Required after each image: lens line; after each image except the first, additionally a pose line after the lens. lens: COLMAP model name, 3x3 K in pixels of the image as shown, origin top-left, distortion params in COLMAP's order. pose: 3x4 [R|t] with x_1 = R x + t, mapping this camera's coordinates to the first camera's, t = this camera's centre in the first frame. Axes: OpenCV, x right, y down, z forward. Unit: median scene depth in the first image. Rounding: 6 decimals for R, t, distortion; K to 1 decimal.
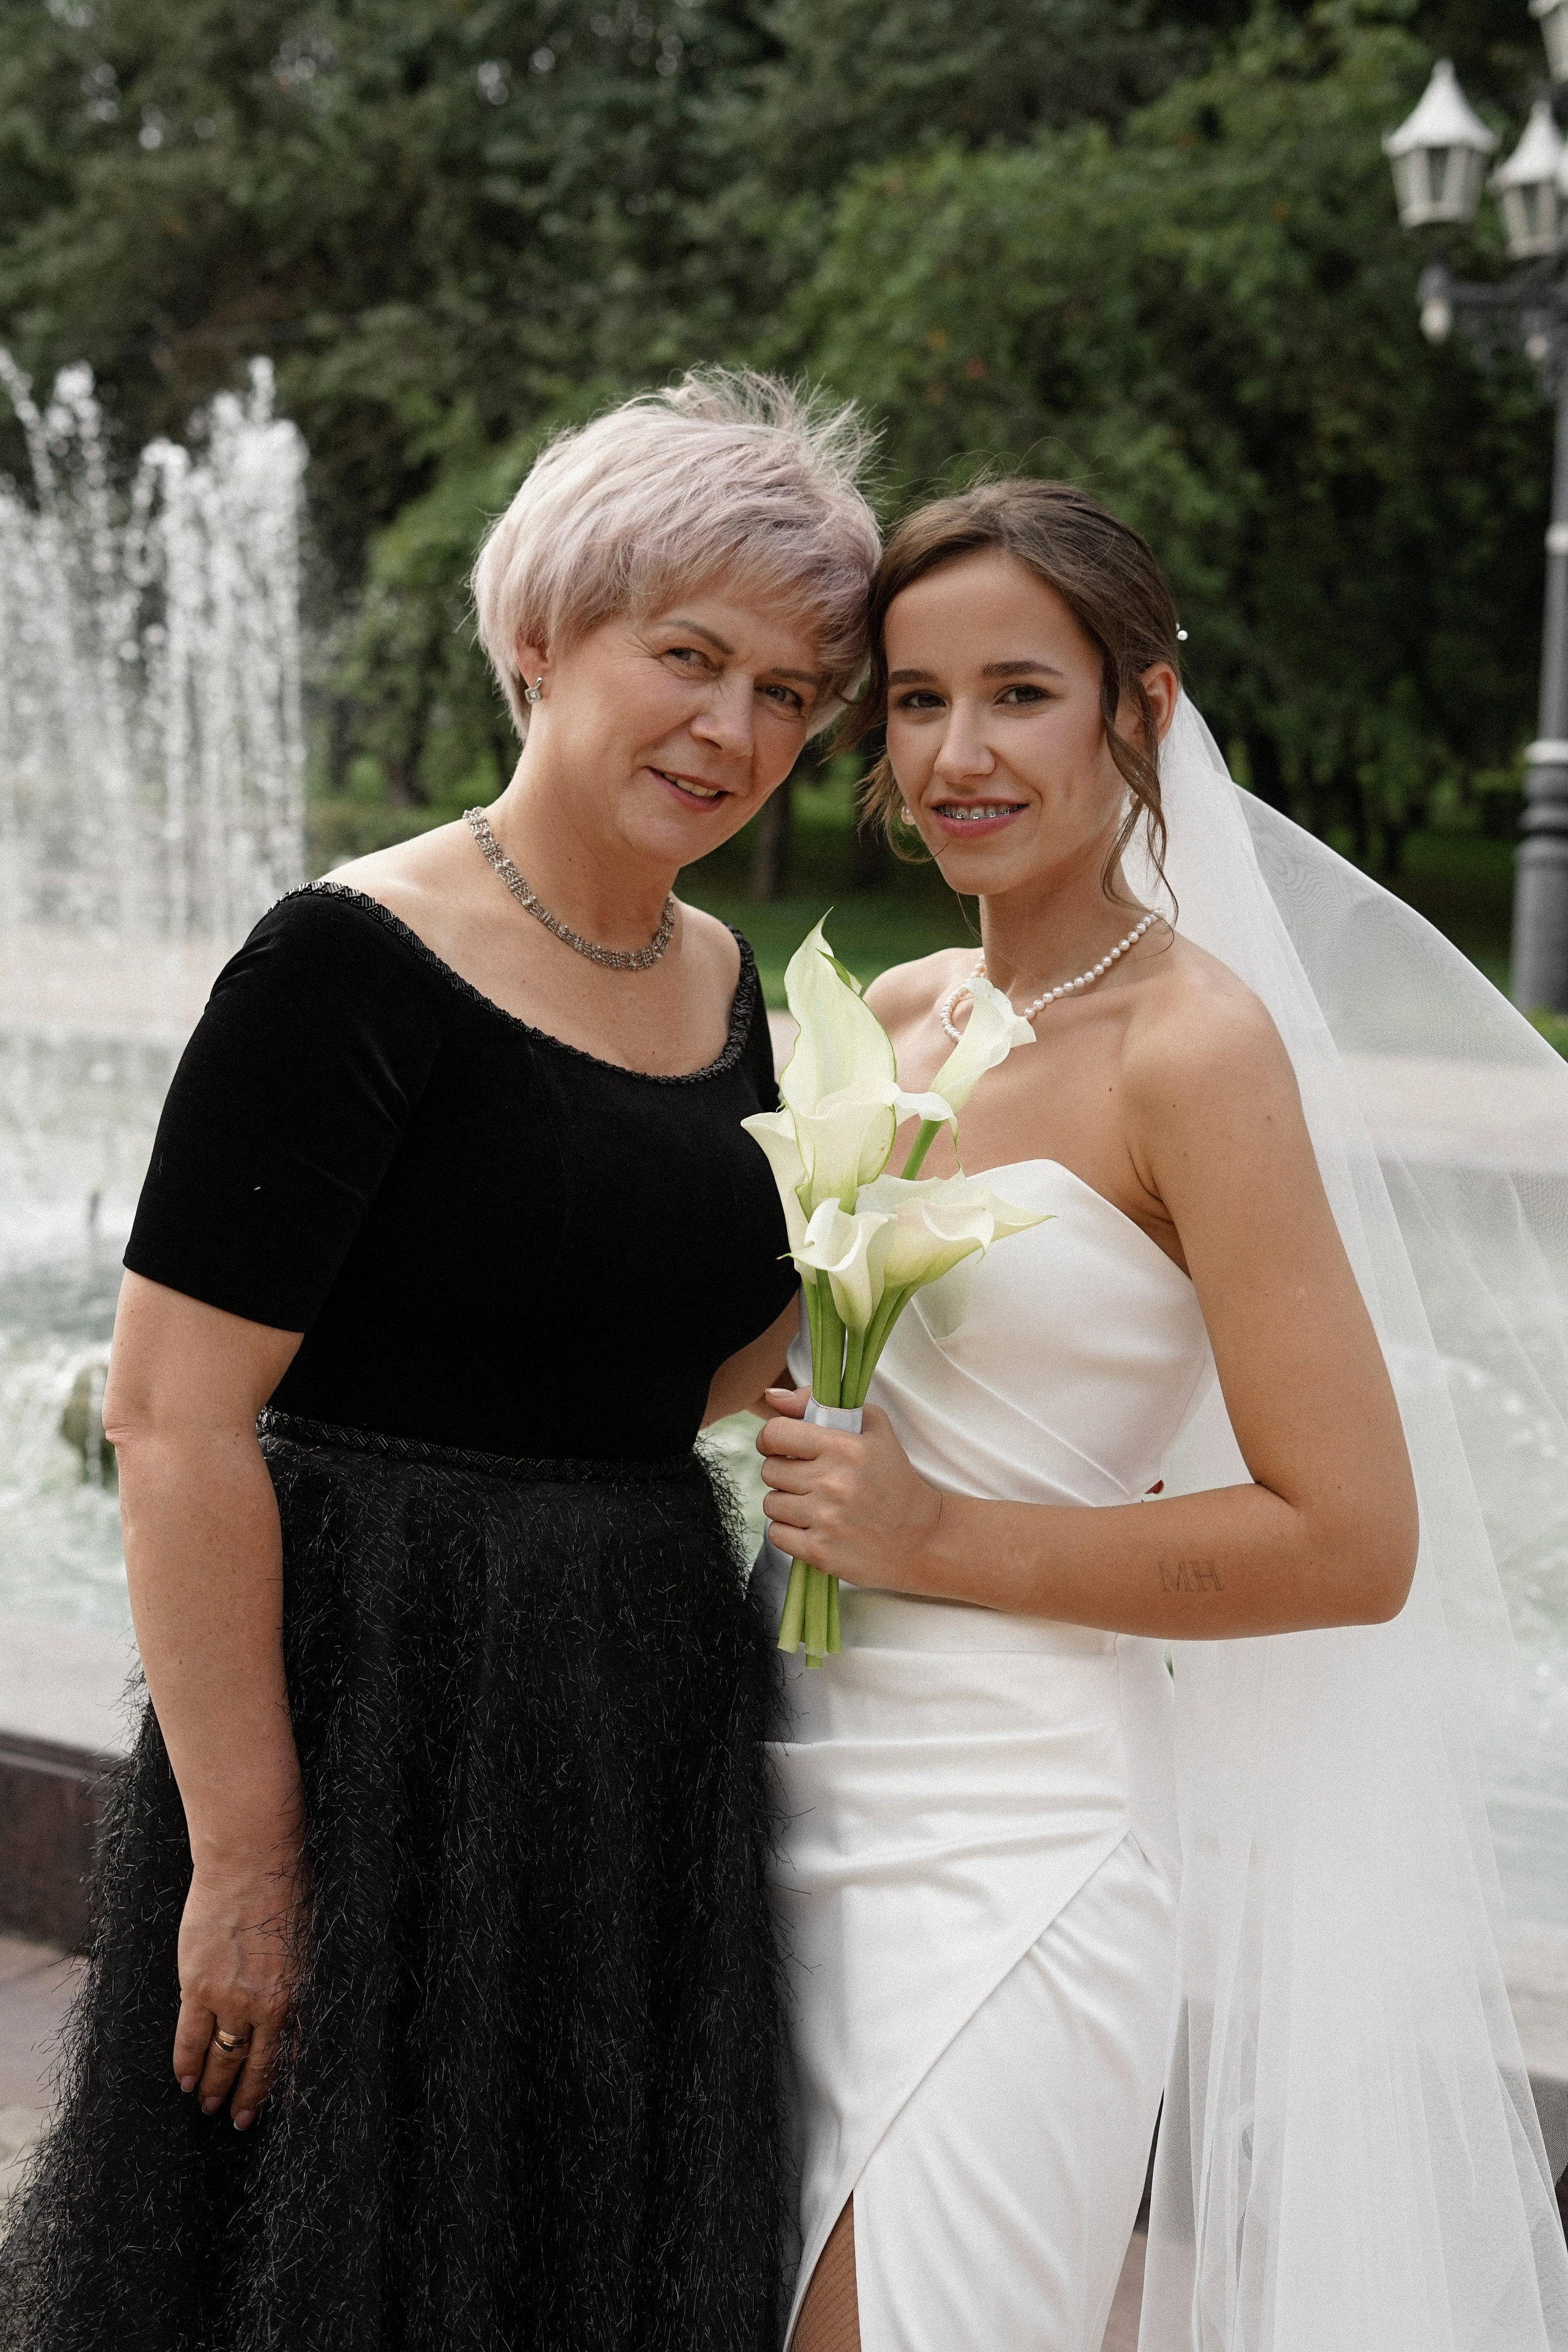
lens RADIAL K [[3400.3, 0, 784.0], [0, 3400.3, 1176.0], [0, 0, 1]] dist [-0.026966, 0.028330]
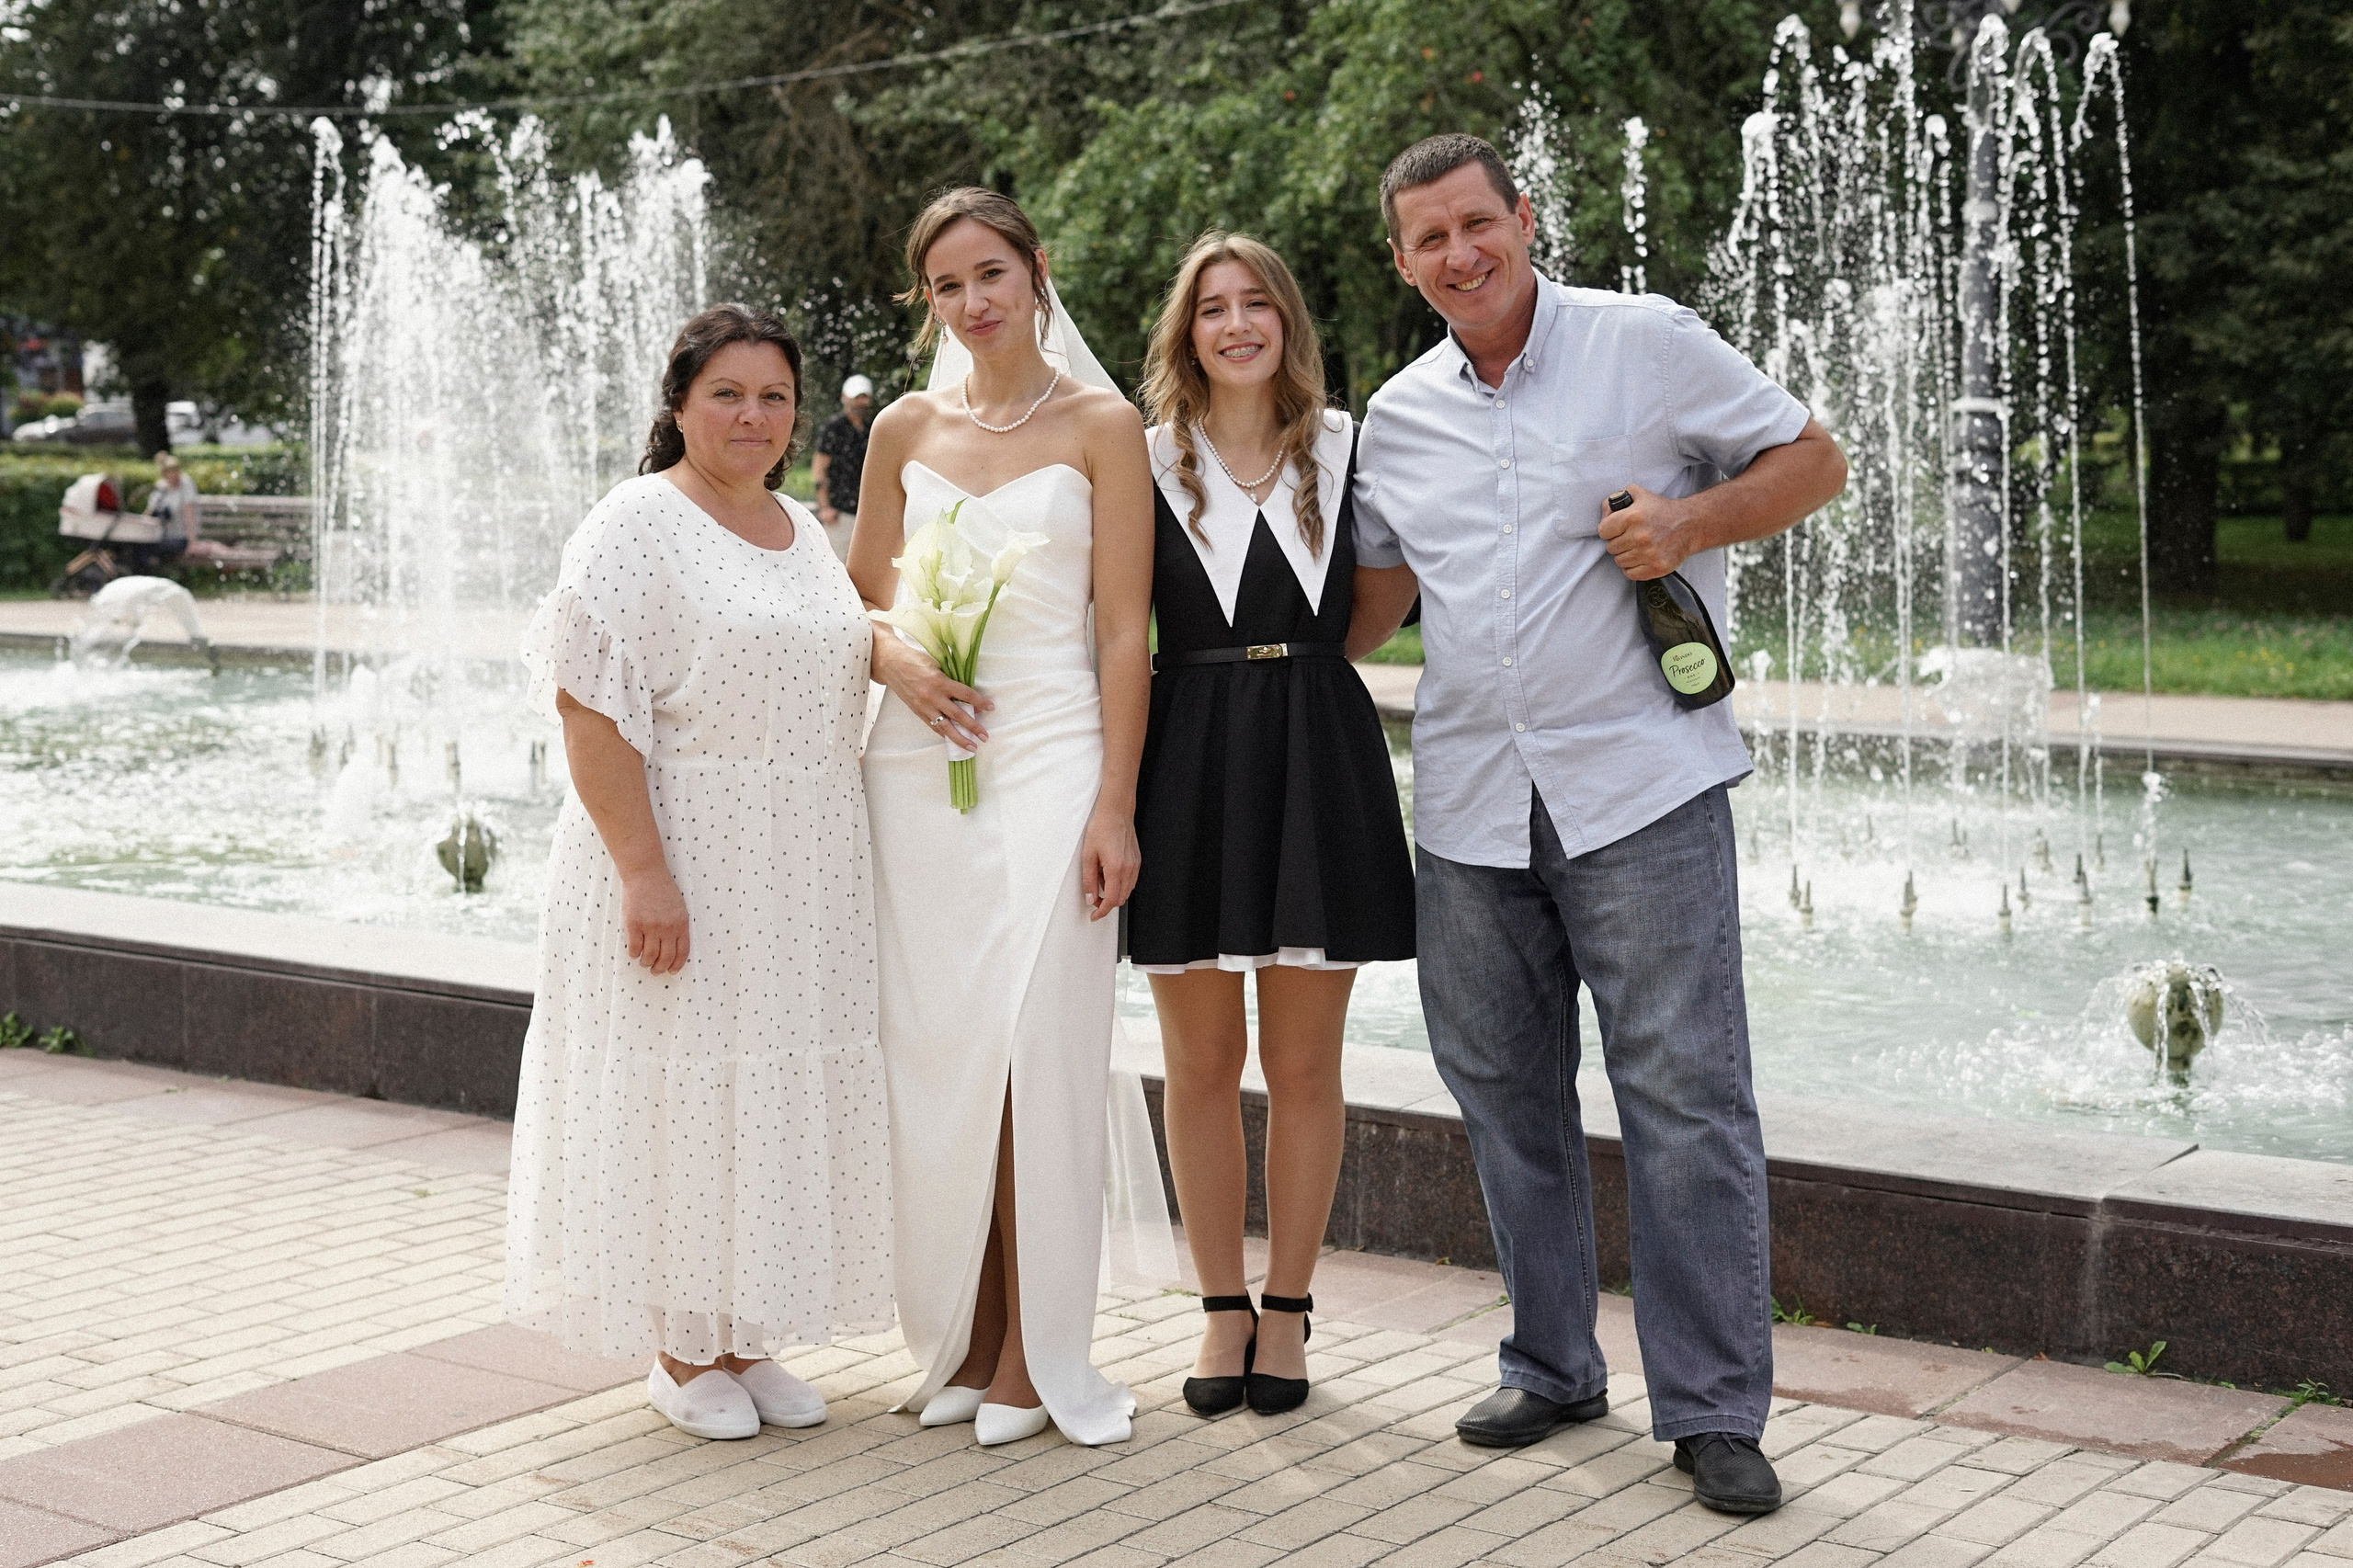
lens RADIAL K [[3563.1, 0, 1154.9], [0, 3563.1, 833.2], [0, 0, 1]] dist [-0.008320, -0.083606]
pose [[0.993324, -0.017696, -0.113989, 0.074327], [0.015245, 0.999634, -0.022338, 0.027293], [0.114343, 0.020451, 0.993231, -0.133976]]
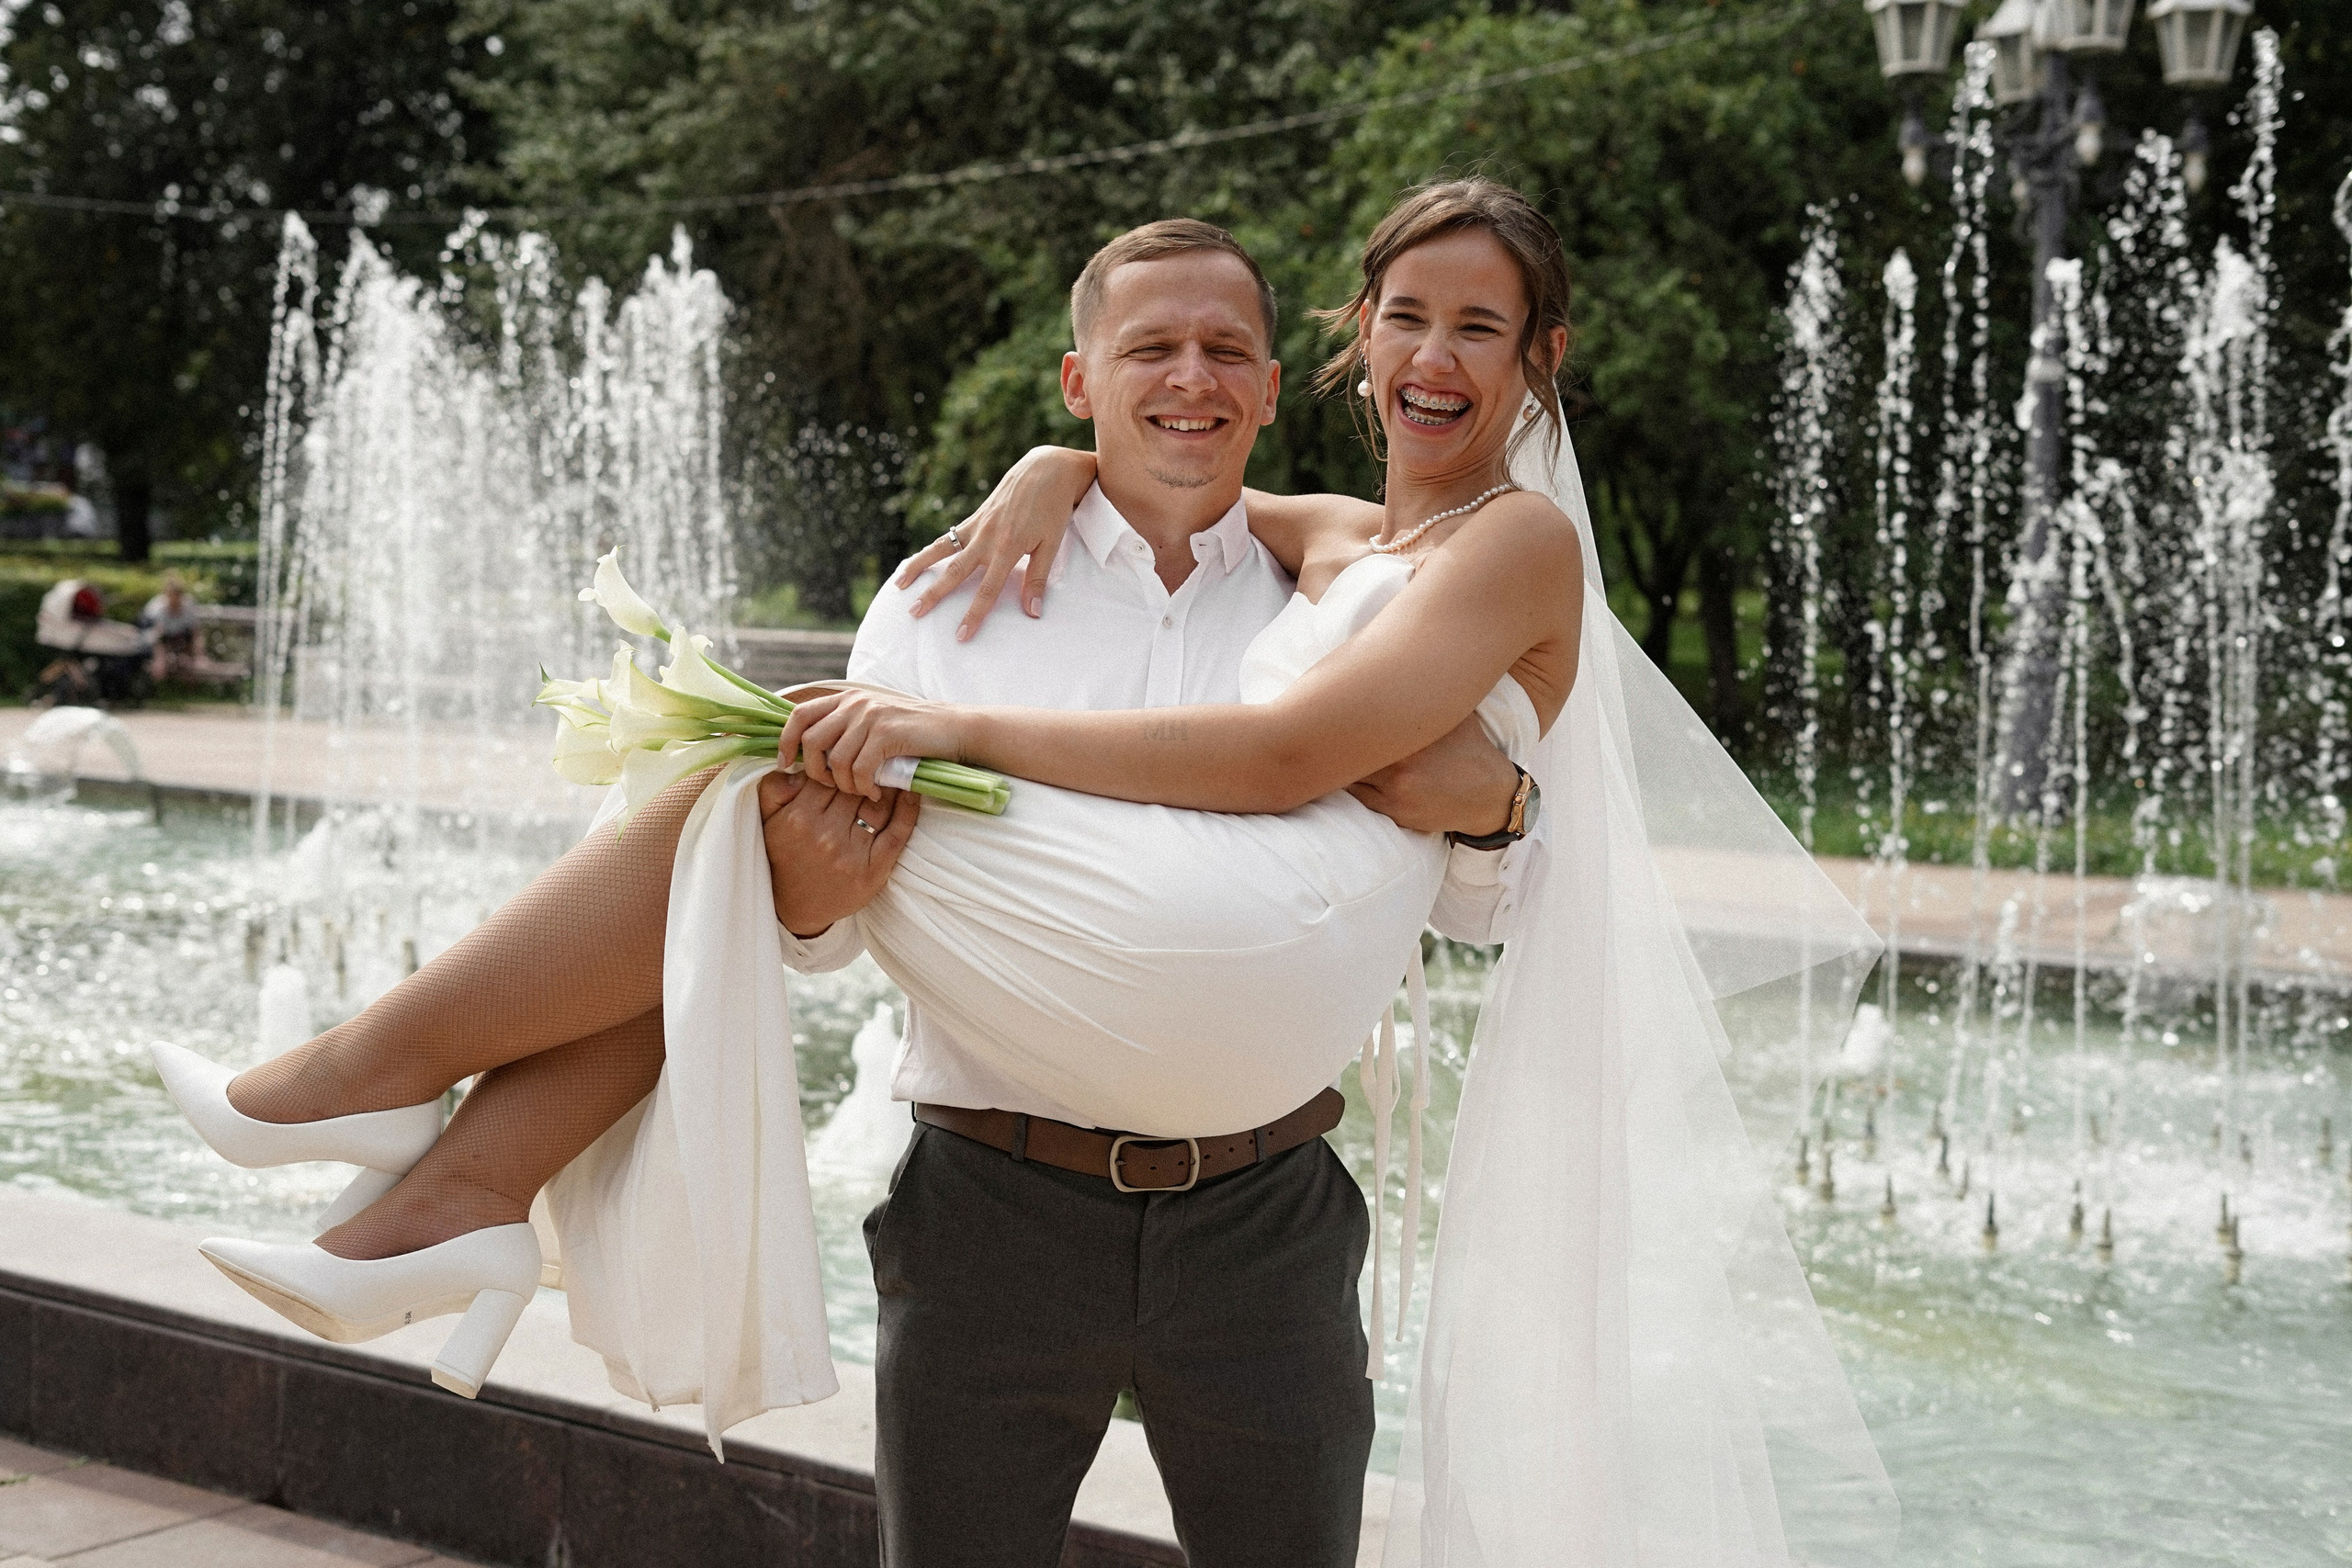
lens RADIAL K [[3400.0, 0, 1176.0], [0, 3400.0, 784.0], [0, 0, 1]] dist [-0.026966, 0.028330]
pose [[0.995870, 0.003887, -0.090712, 0.047376], [-0.009896, 0.997778, -0.065890, 0.008715], [0.090254, 0.066515, 0.993695, -0.044948]]
